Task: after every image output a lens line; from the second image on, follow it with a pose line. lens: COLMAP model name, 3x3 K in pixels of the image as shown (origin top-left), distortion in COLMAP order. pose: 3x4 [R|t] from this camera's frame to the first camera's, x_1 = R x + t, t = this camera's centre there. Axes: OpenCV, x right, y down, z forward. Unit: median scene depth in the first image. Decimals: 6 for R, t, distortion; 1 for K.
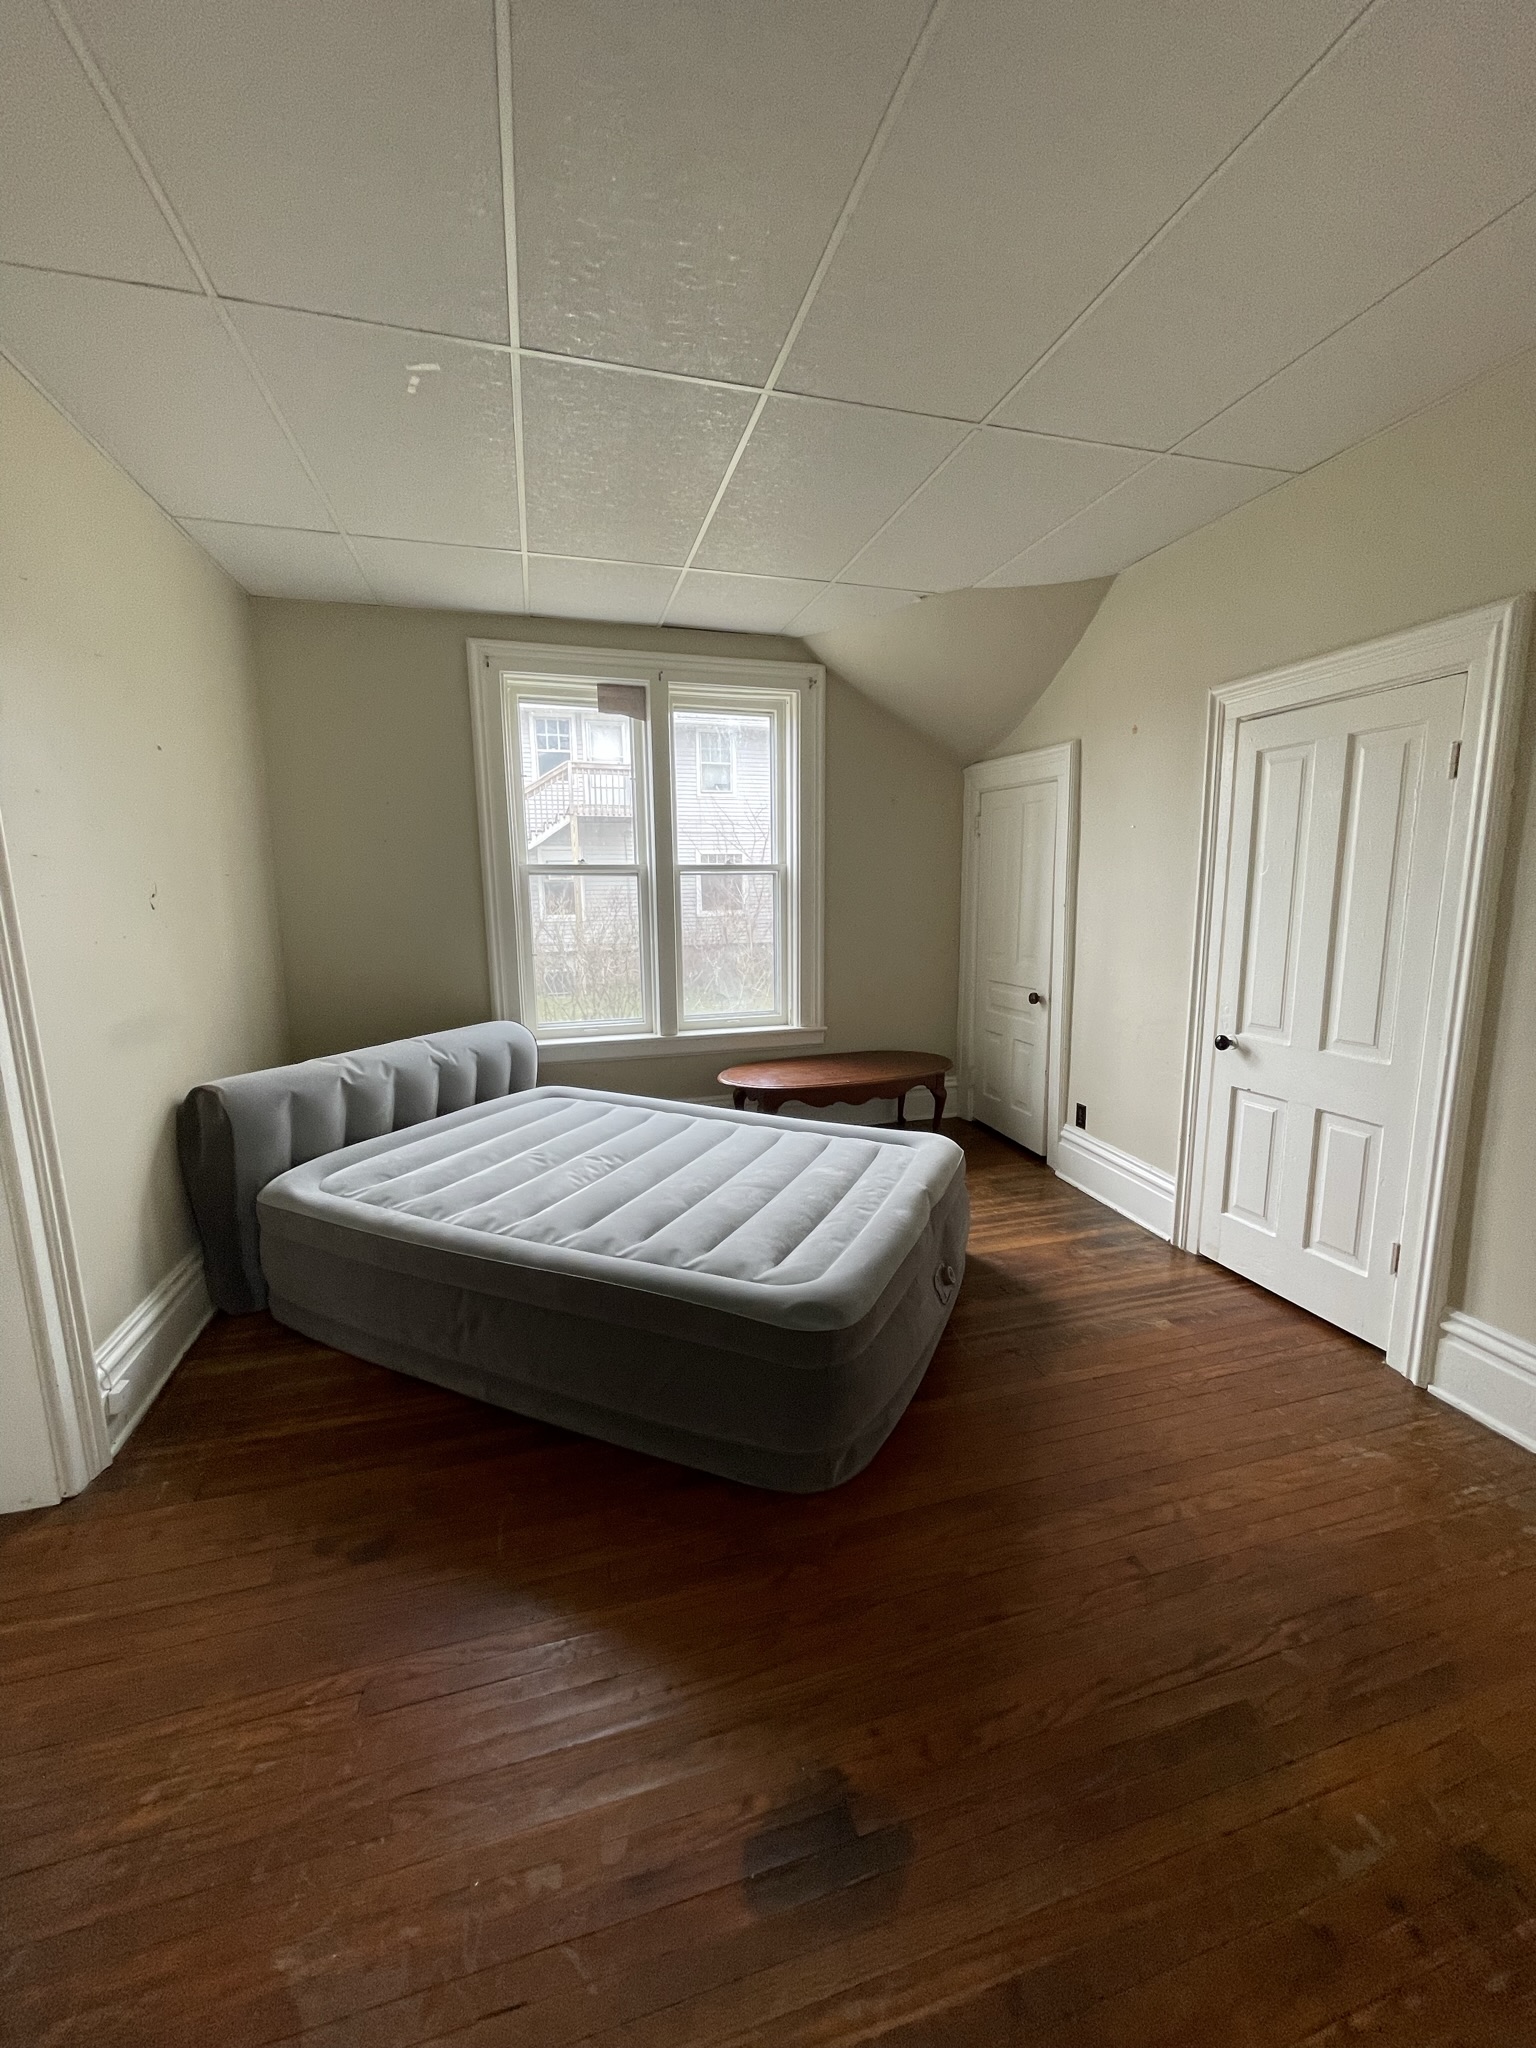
lens RADIAL K [[830.6, 0, 778.3], [0, 830.6, 1022.6], [0, 0, 1]] dist [-0.001026, -0.000057]
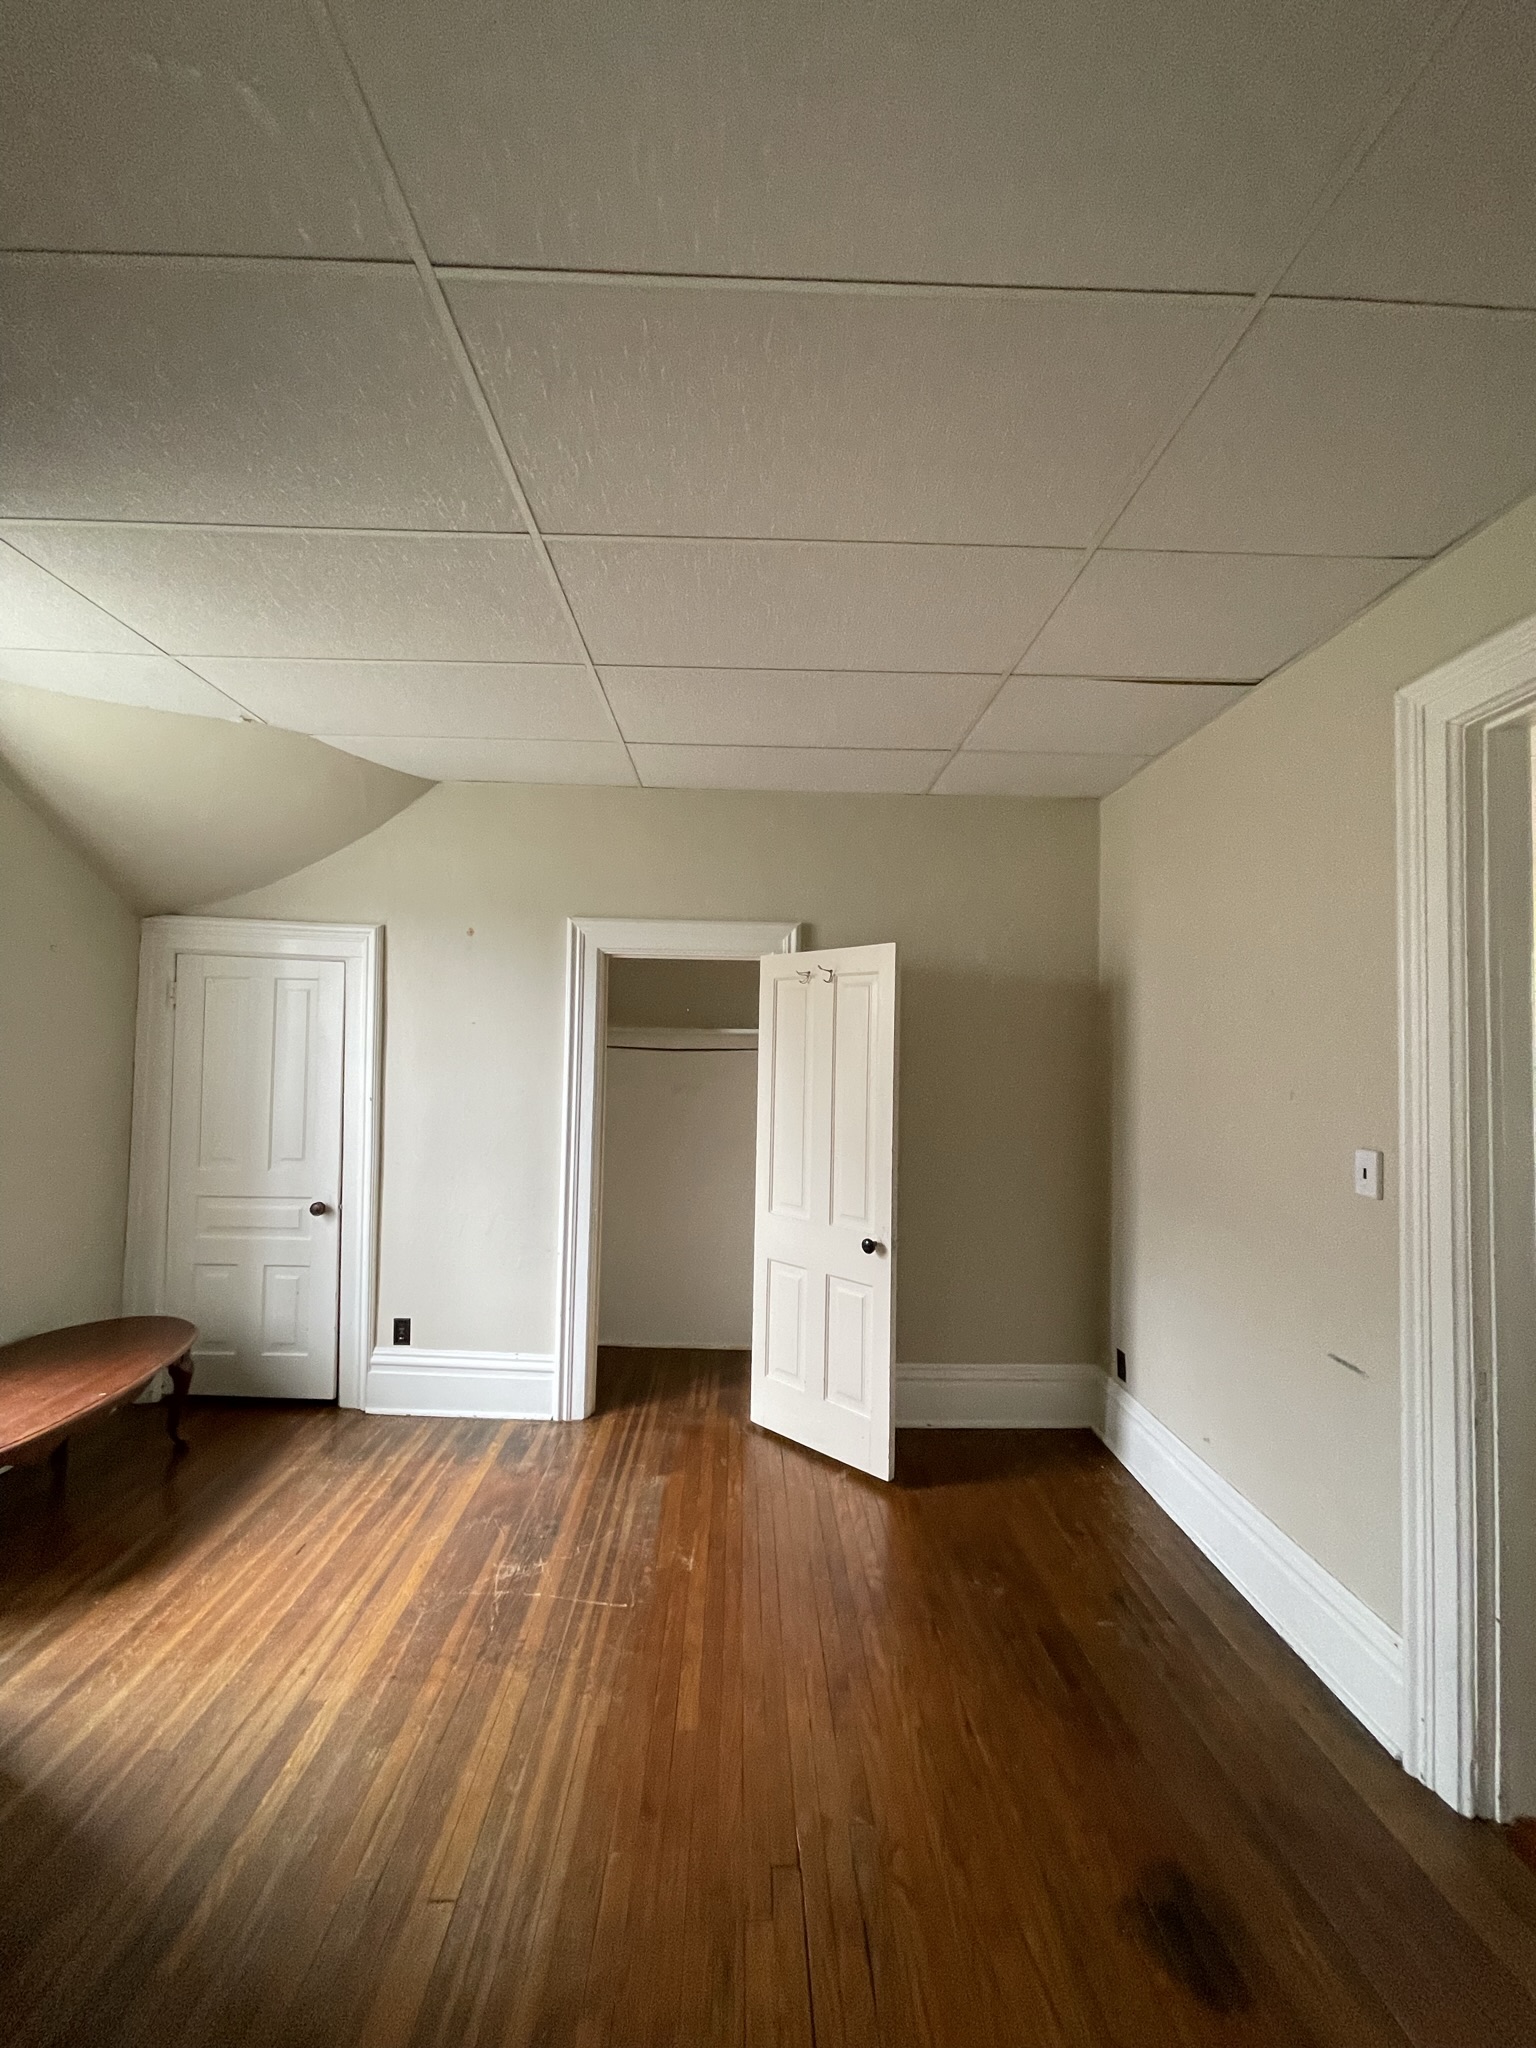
lens RADIAL K [[830.6, 0, 765.2], [0, 830.6, 1026.7], [0, 0, 1]] dist [-0.001026, -0.000057]
pose [[0.266887, 0.048020, 0.962531, -0.410977], [0.134100, 0.987191, -0.086433, -0.082522], [-0.954352, 0.152144, 0.257029, 0.343450]]
